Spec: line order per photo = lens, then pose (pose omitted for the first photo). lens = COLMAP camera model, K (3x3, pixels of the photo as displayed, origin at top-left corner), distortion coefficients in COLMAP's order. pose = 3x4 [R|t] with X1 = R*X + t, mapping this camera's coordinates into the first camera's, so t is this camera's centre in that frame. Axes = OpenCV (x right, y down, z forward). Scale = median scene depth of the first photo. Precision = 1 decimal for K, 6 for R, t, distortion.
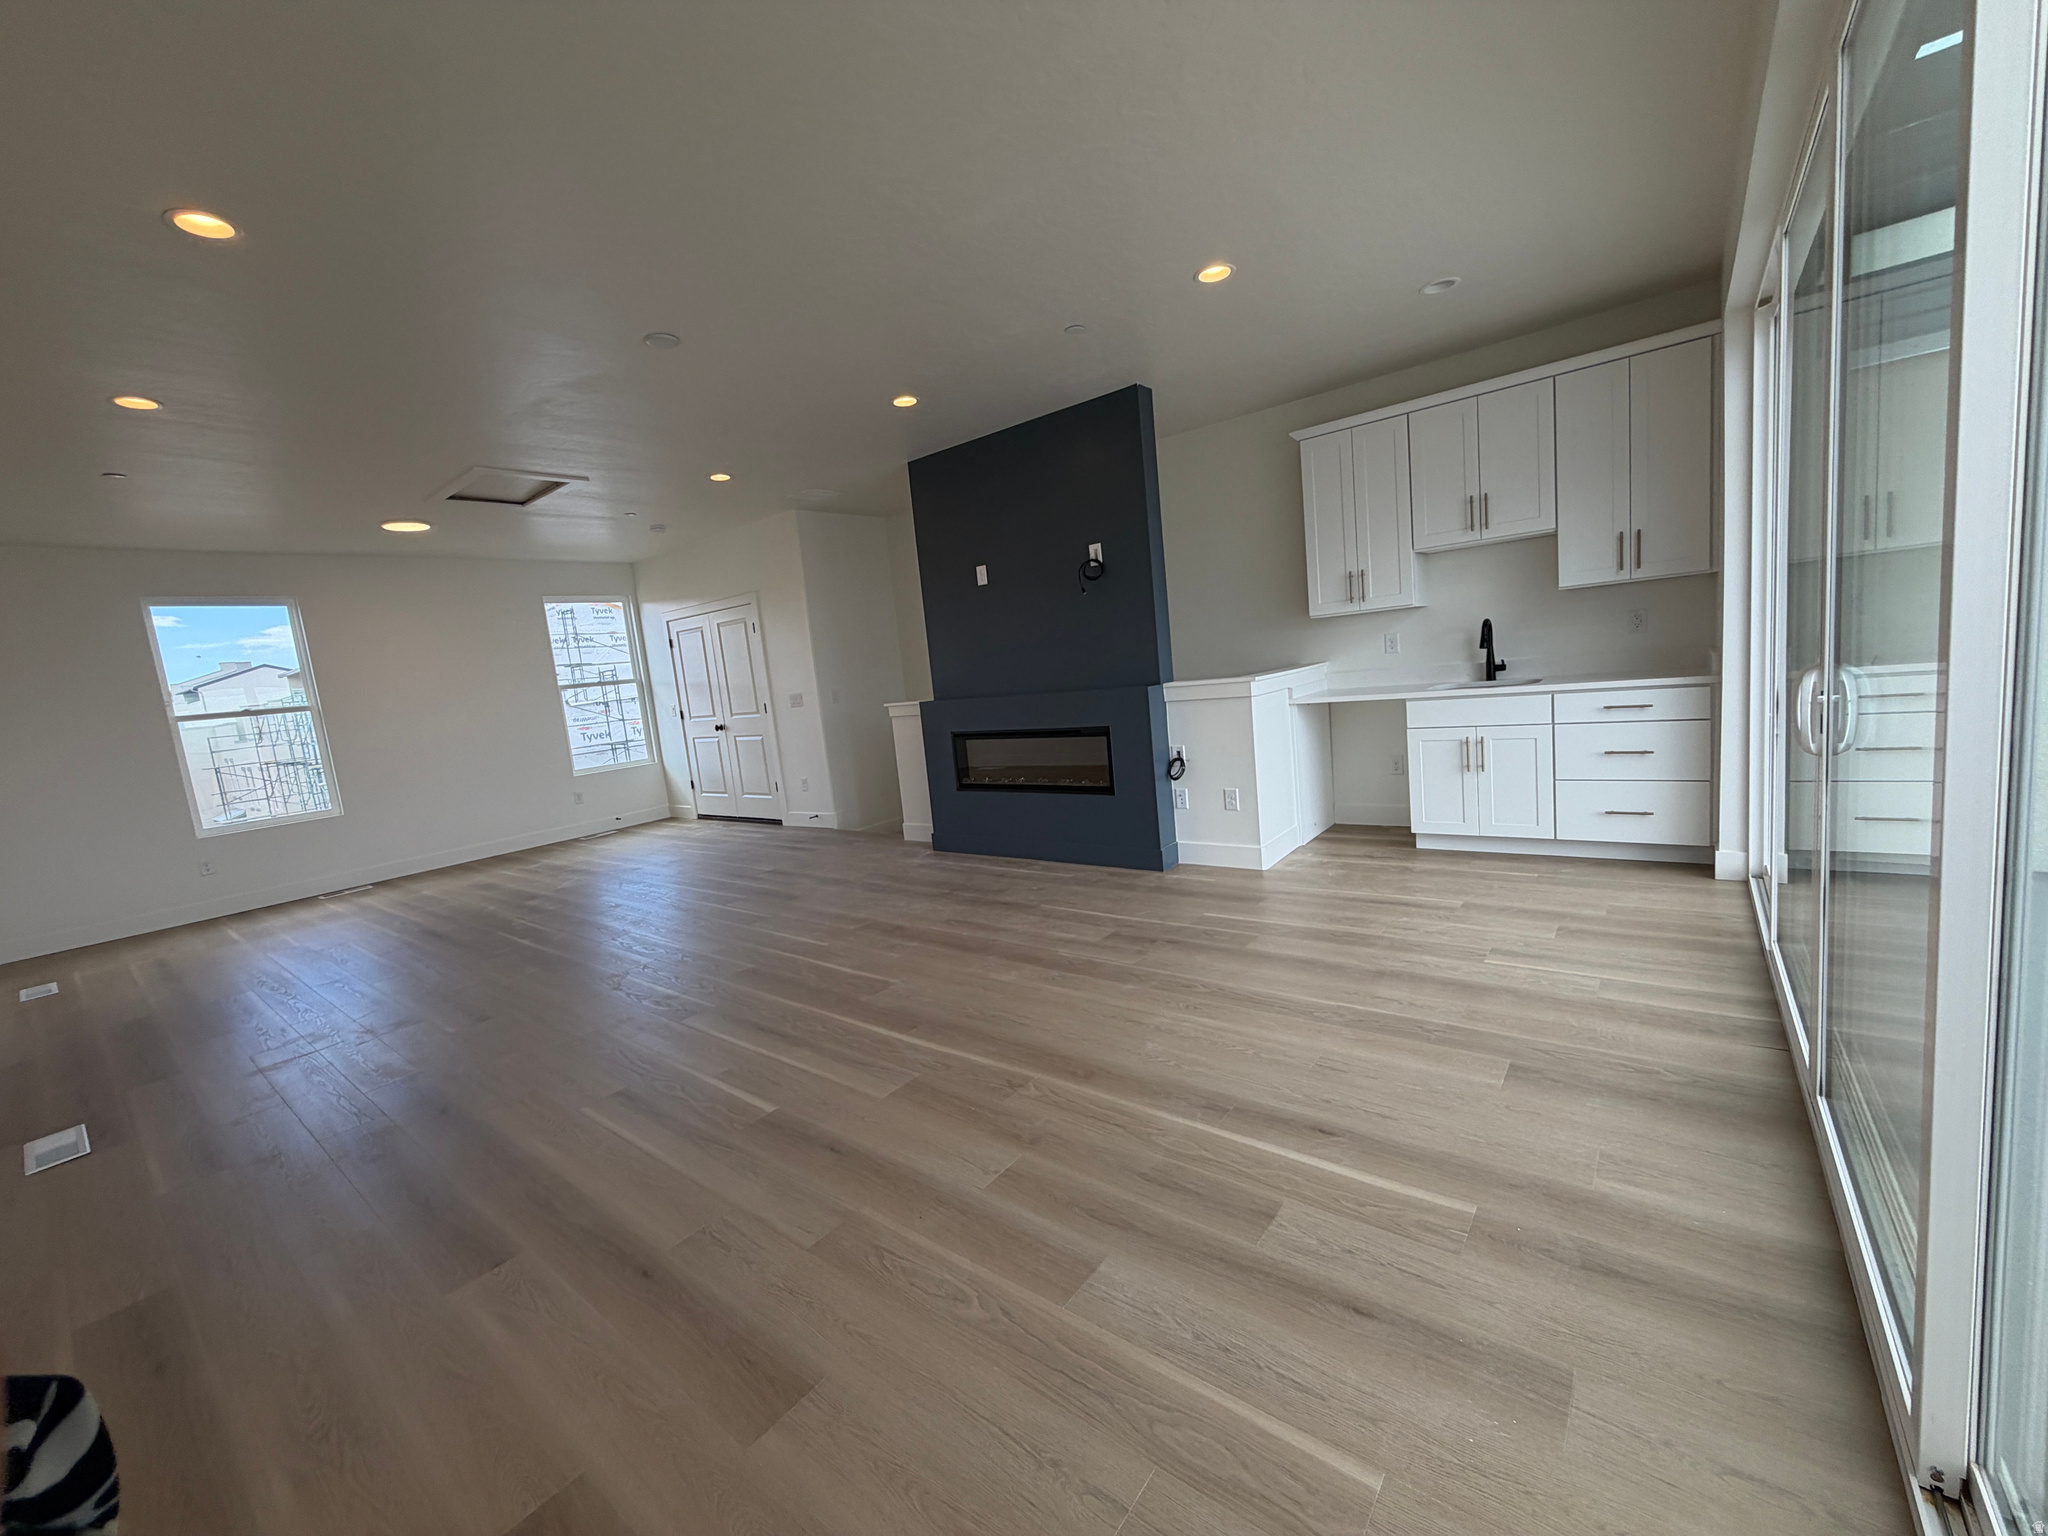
lens RADIAL K [[804.1, 0, 1011.7], [0, 804.1, 773.7], [0, 0, 1]] dist [0.001602, 0.000255]
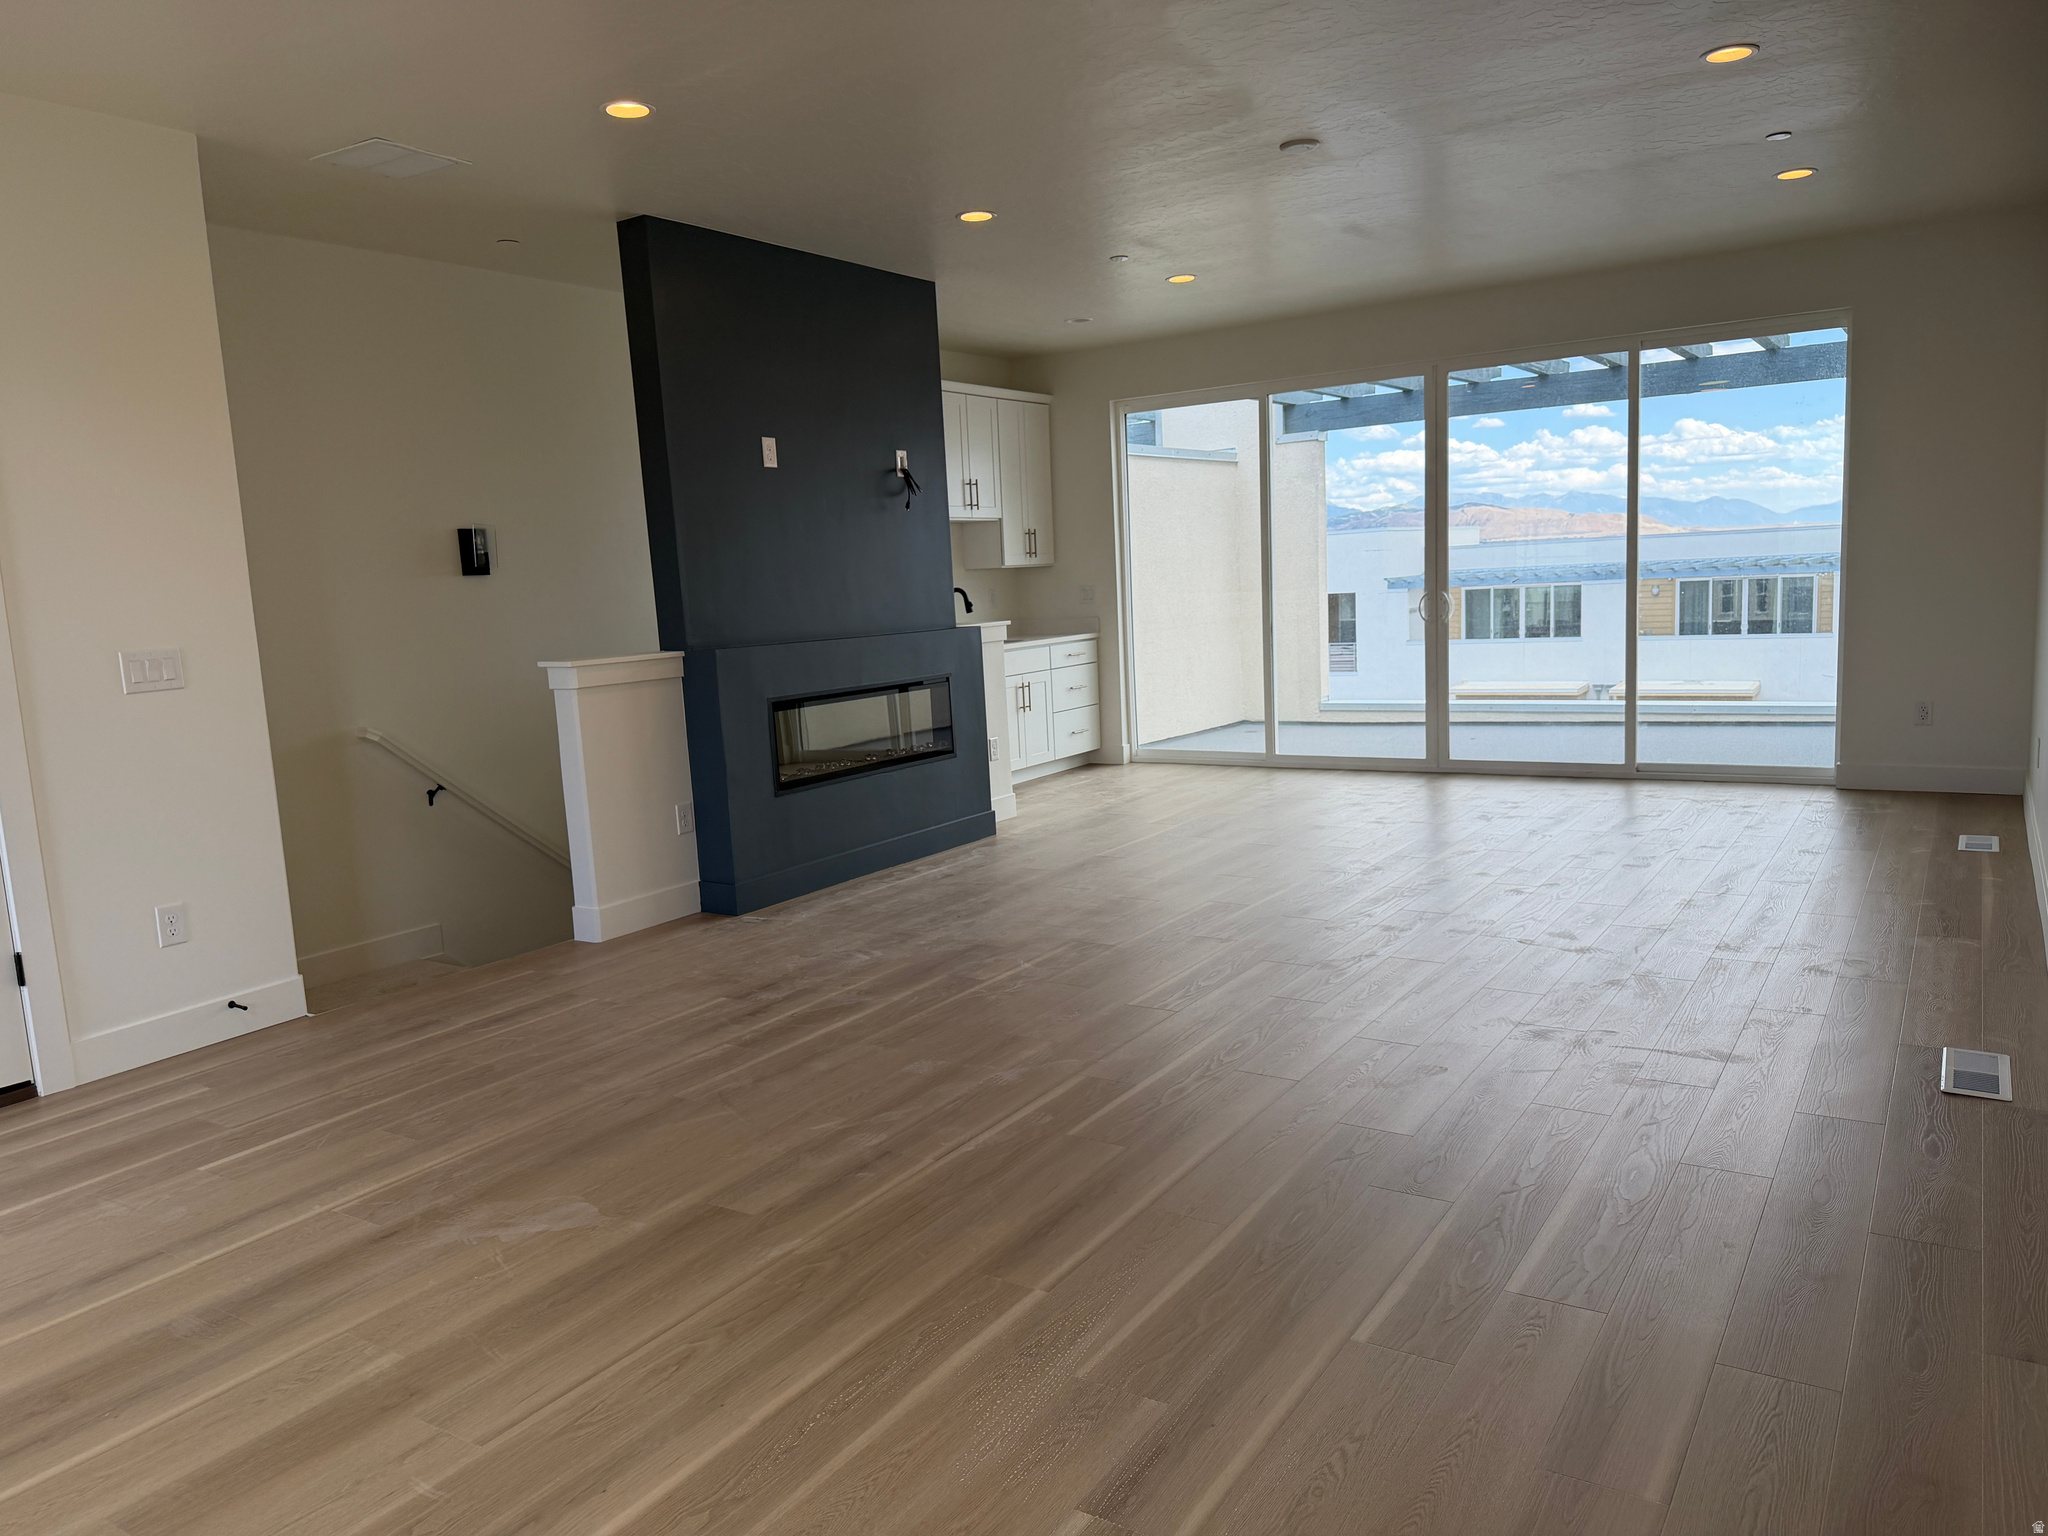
lens RADIAL K [[1433.9, 0, 1007.2], [0, 1433.9, 778.2], [0, 0, 1]] dist [0.046450, -0.043064]
pose [[-0.083417, -0.033346, 0.995957, -1.342131], [0.193998, 0.979775, 0.049053, -0.013221], [-0.977449, 0.197306, -0.075261, 1.062408]]
